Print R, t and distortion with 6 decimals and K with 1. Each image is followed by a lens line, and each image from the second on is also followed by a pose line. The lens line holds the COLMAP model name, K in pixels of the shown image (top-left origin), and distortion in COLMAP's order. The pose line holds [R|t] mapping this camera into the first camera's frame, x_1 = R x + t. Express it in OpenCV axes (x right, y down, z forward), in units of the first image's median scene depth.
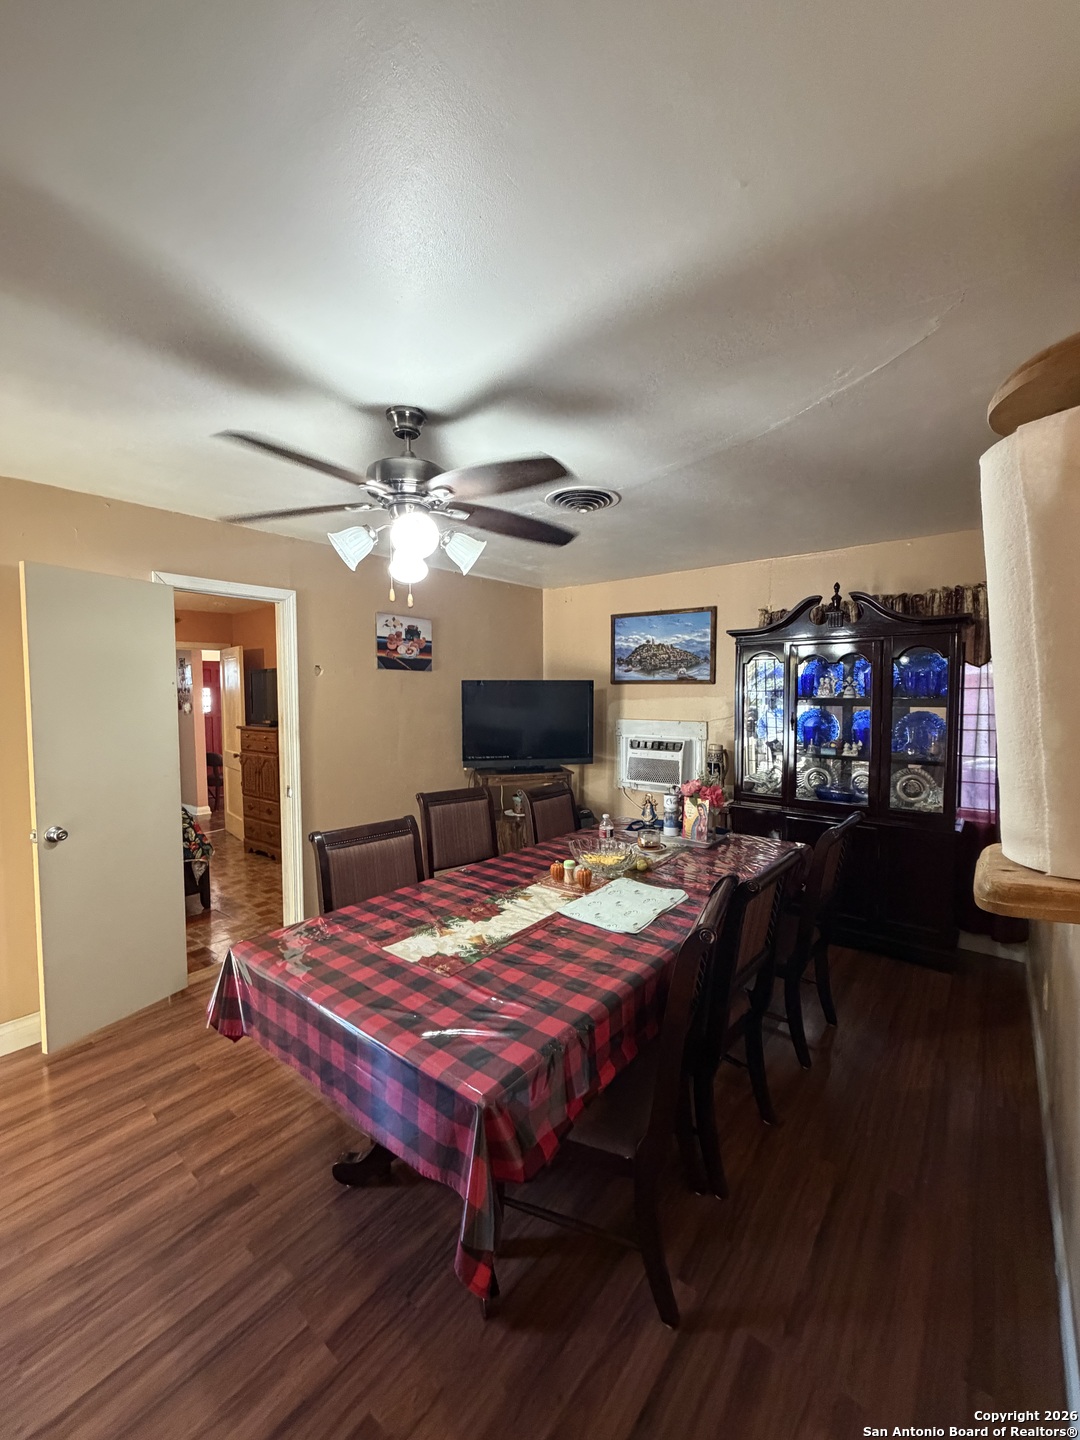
lens RADIAL K [[574.5, 0, 540.0], [0, 574.5, 720.0], [0, 0, 1]] dist [-0.000768, 0.000373]
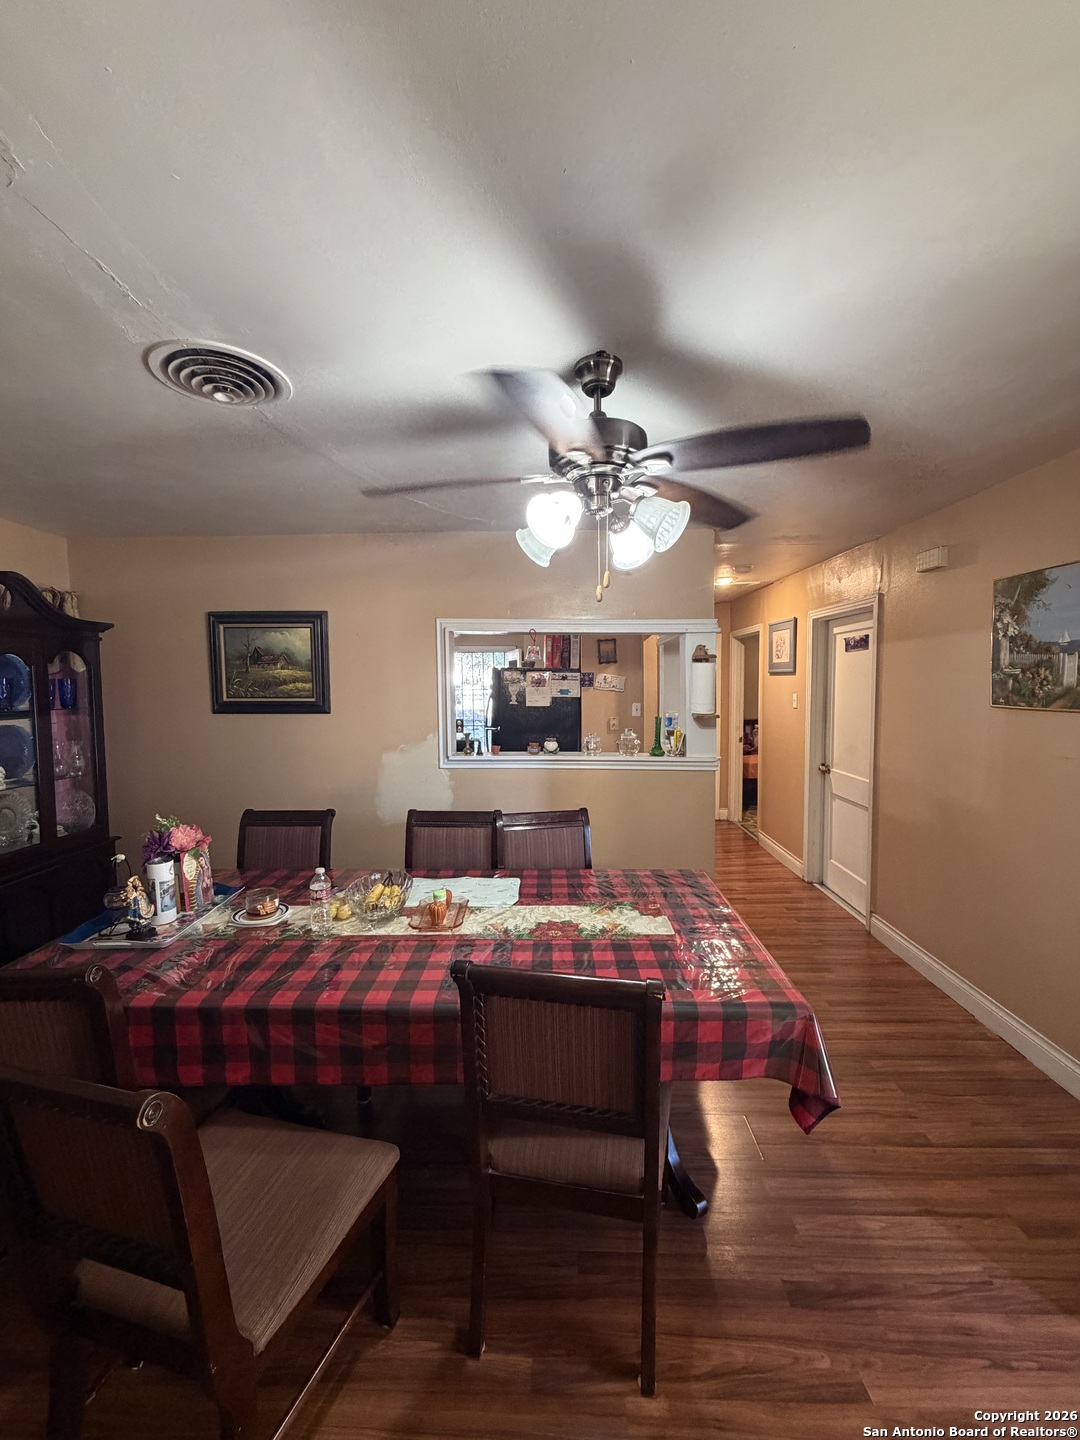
lens RADIAL K [[574.5, 0, 540.0], [0, 574.5, 720.0], [0, 0, 1]] dist [-0.000768, 0.000373]
pose [[-0.609007, -0.037941, 0.792257, -0.475236], [0.051467, 0.994860, 0.087206, -0.056781], [-0.791493, 0.093884, -0.603924, 0.895248]]
